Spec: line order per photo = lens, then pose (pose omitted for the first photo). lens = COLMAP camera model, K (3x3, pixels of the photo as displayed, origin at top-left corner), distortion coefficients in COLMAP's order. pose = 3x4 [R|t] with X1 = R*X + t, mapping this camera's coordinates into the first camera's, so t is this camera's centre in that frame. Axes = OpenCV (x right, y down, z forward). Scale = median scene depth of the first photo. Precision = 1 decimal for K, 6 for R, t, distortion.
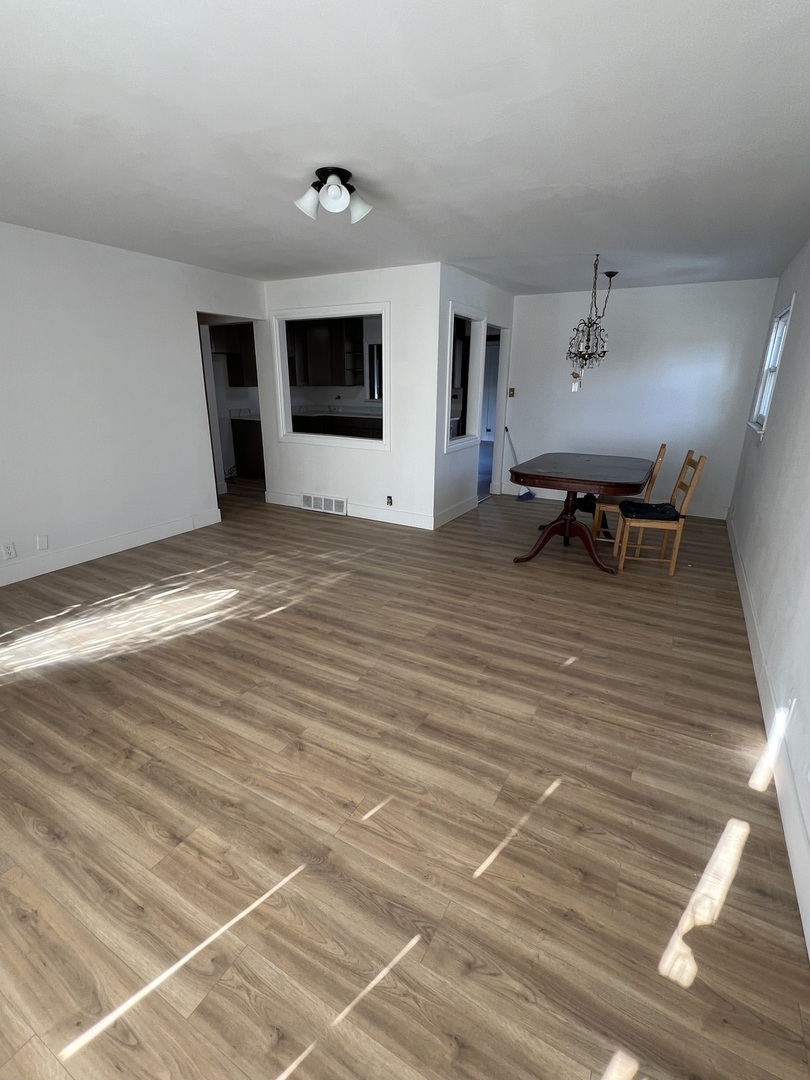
lens RADIAL K [[491.3, 0, 404.7], [0, 491.3, 541.2], [0, 0, 1]] dist [0.002182, -0.000014]
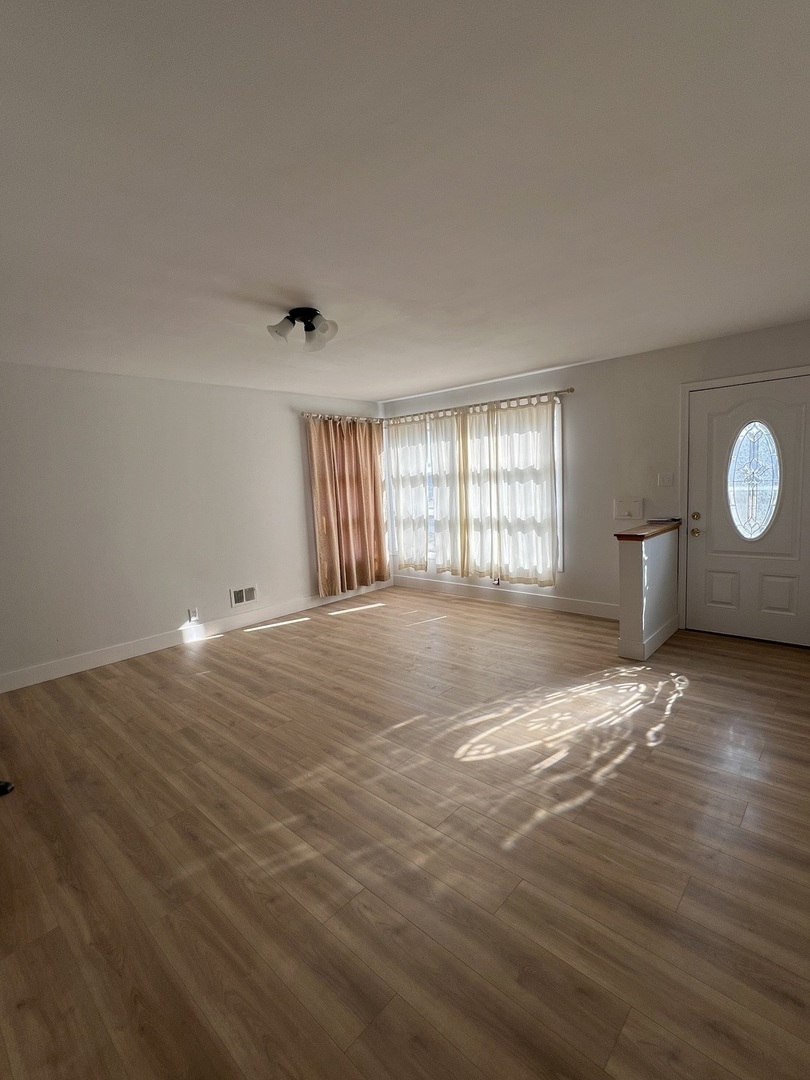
lens RADIAL K [[491.3, 0, 405.6], [0, 491.3, 539.1], [0, 0, 1]] dist [0.002182, -0.000014]
pose [[-0.973255, 0.012773, 0.229372, -0.462929], [0.110953, 0.900414, 0.420648, -0.523073], [-0.201157, 0.434847, -0.877749, 1.592942]]
